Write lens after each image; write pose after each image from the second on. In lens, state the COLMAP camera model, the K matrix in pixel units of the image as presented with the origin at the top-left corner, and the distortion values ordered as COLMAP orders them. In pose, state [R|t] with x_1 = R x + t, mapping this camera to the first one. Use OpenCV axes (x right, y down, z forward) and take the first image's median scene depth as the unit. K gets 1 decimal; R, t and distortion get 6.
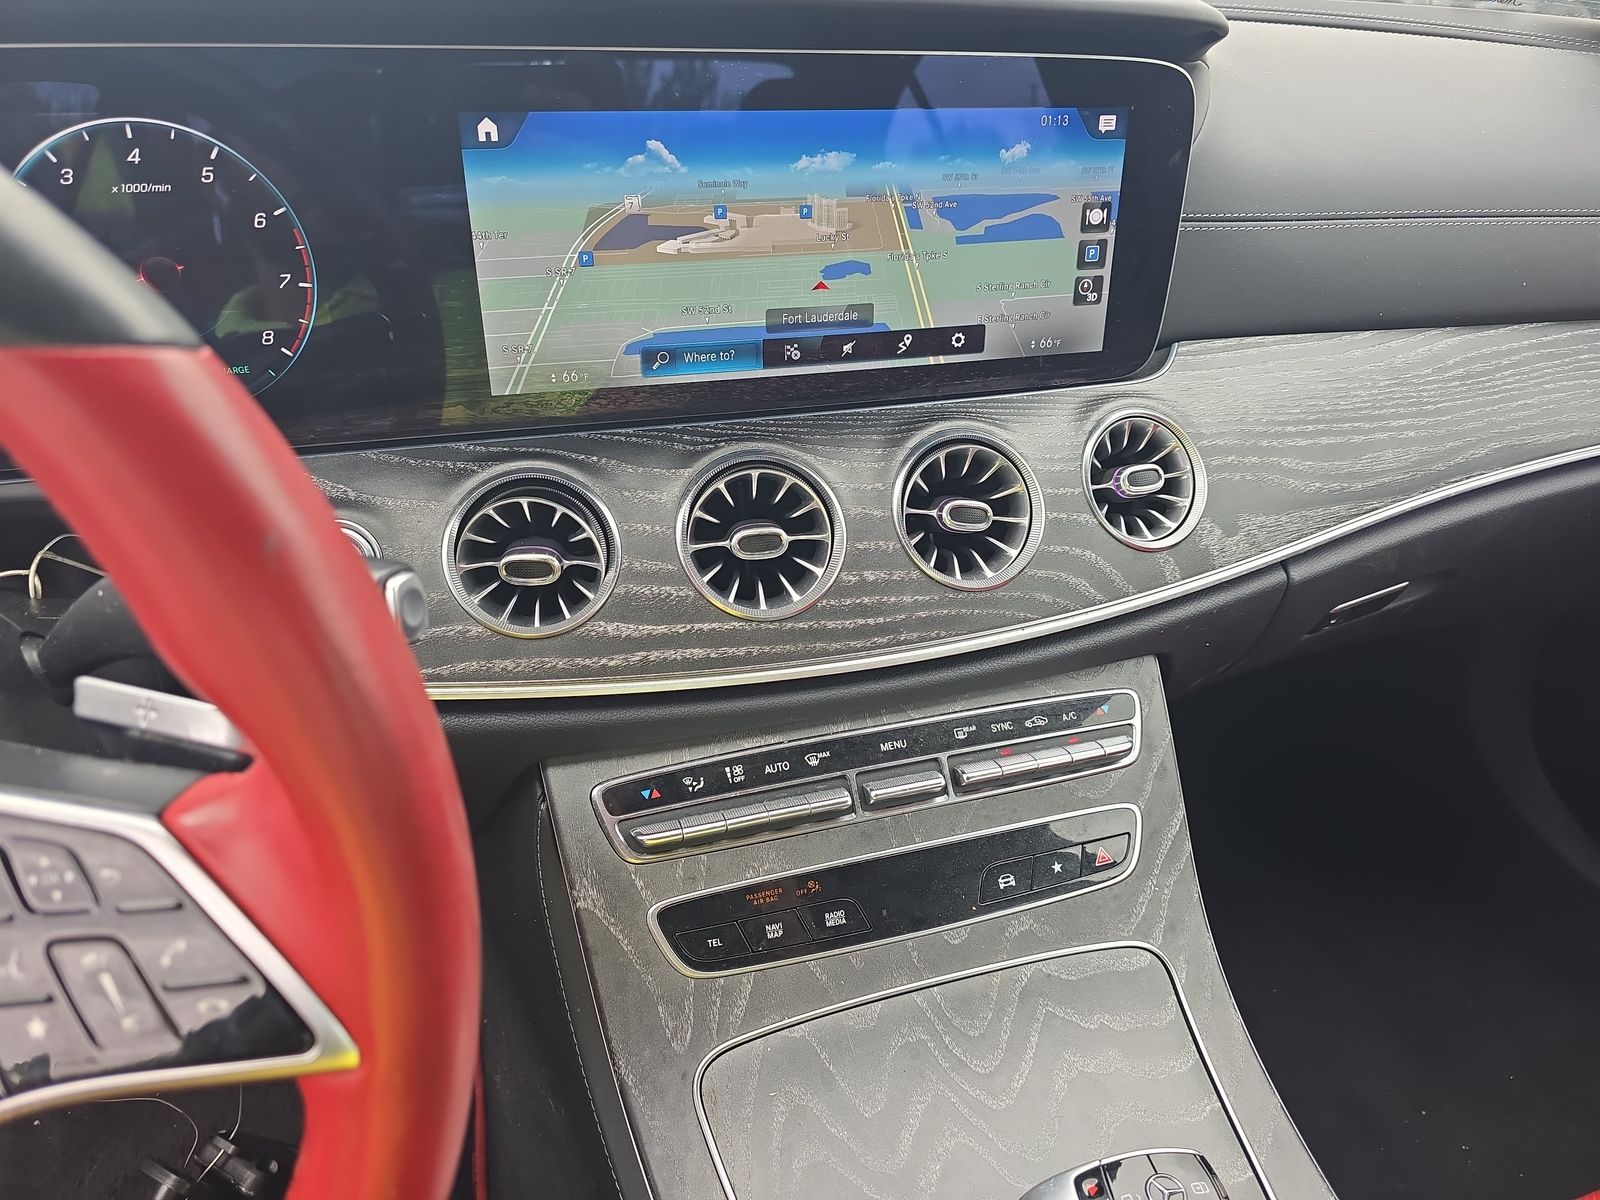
lens RADIAL K [[1106.0, 0, 783.6], [0, 1106.0, 606.8], [0, 0, 1]] dist [0.055689, -0.056287]
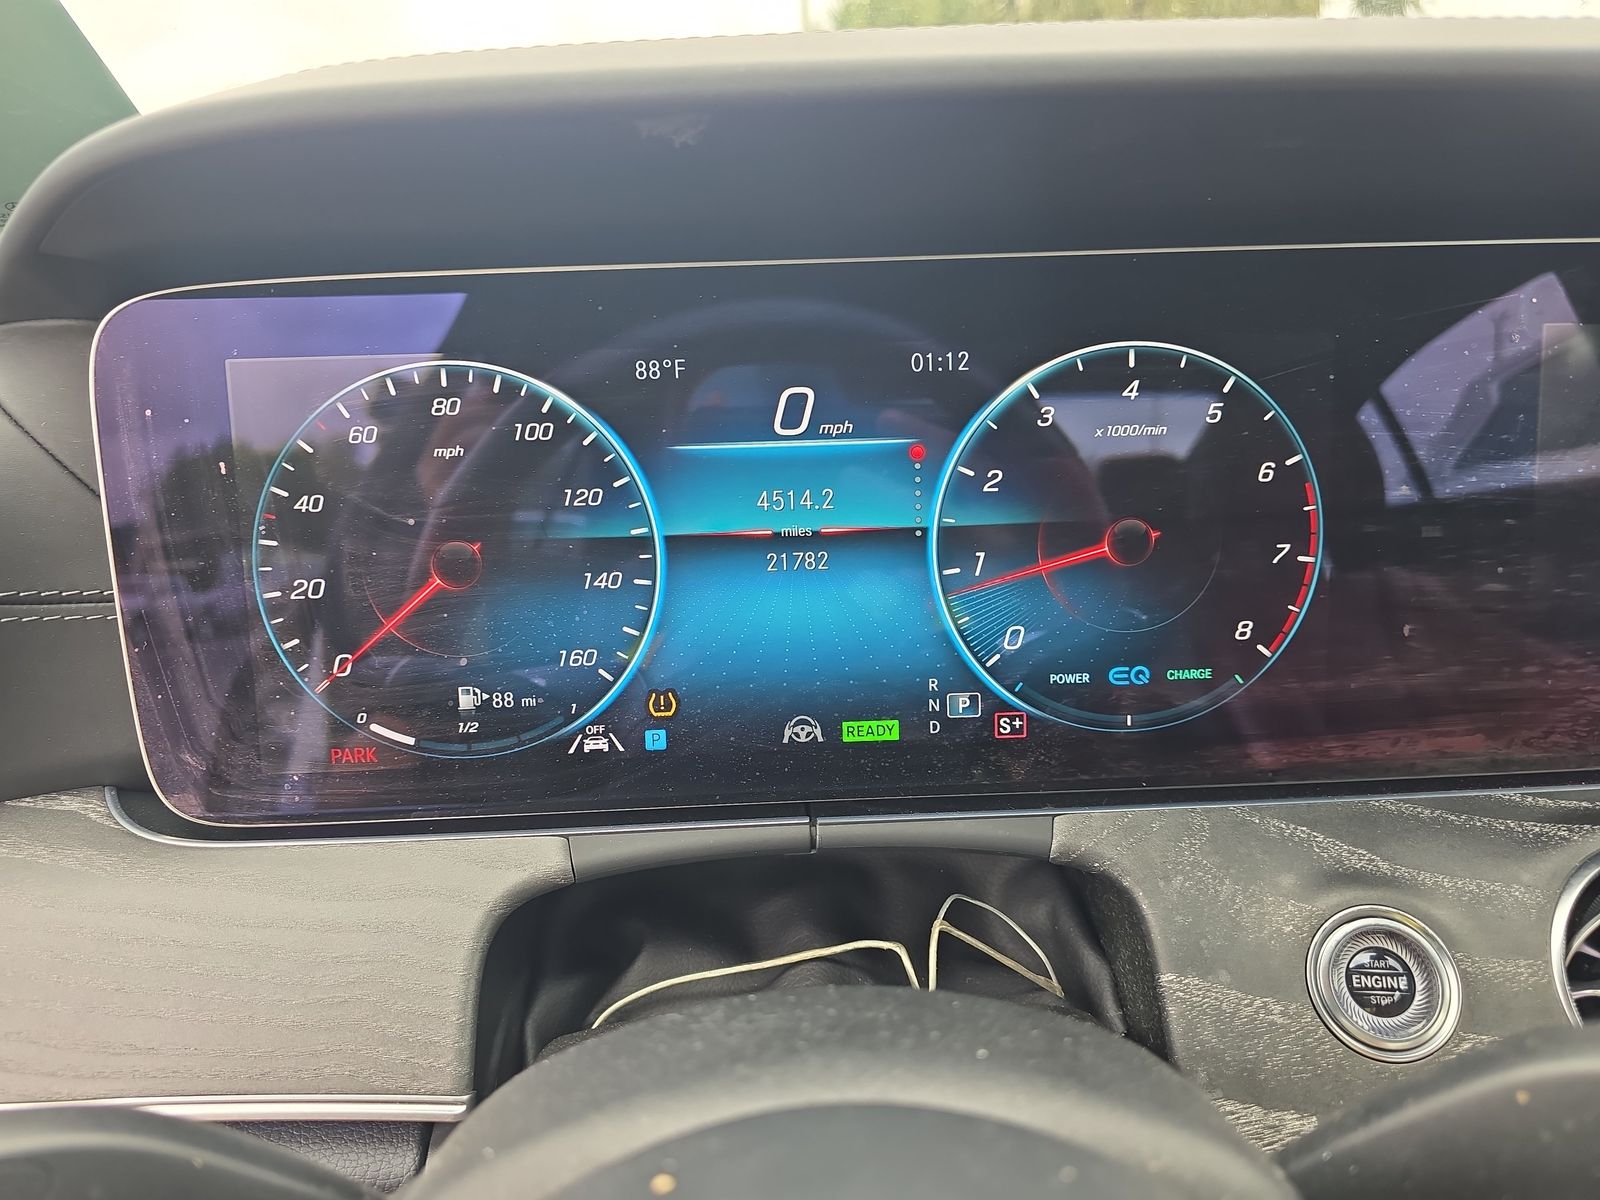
lens RADIAL K [[1106.0, 0, 800.7], [0, 1106.0, 610.3], [0, 0, 1]] dist [0.055689, -0.056287]
pose [[0.960513, 0.005252, -0.278186, -0.491049], [-0.083767, 0.958893, -0.271124, -0.036101], [0.265327, 0.283721, 0.921469, 0.253486]]
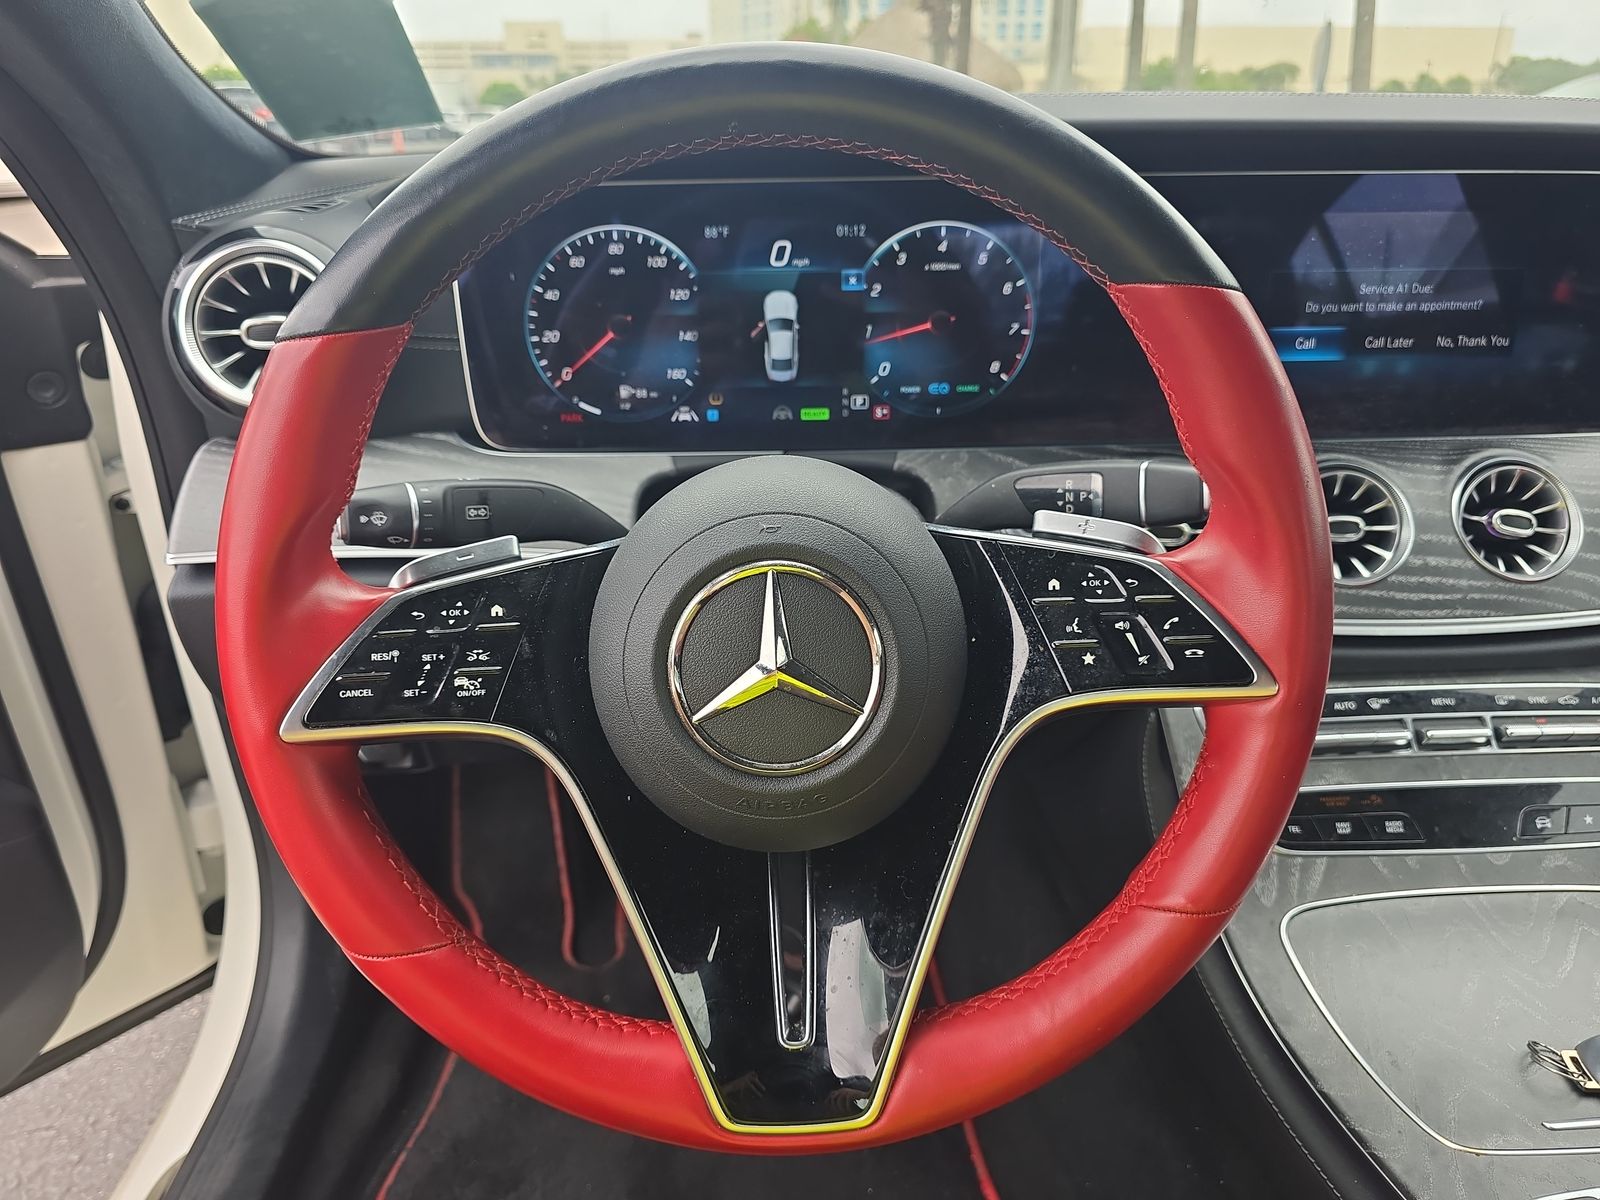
lens RADIAL K [[1106.0, 0, 799.9], [0, 1106.0, 599.4], [0, 0, 1]] dist [0.055689, -0.056287]
pose [[0.964699, 0.071635, -0.253427, -0.291178], [-0.097483, 0.991074, -0.090936, 0.201322], [0.244650, 0.112431, 0.963071, -0.397595]]
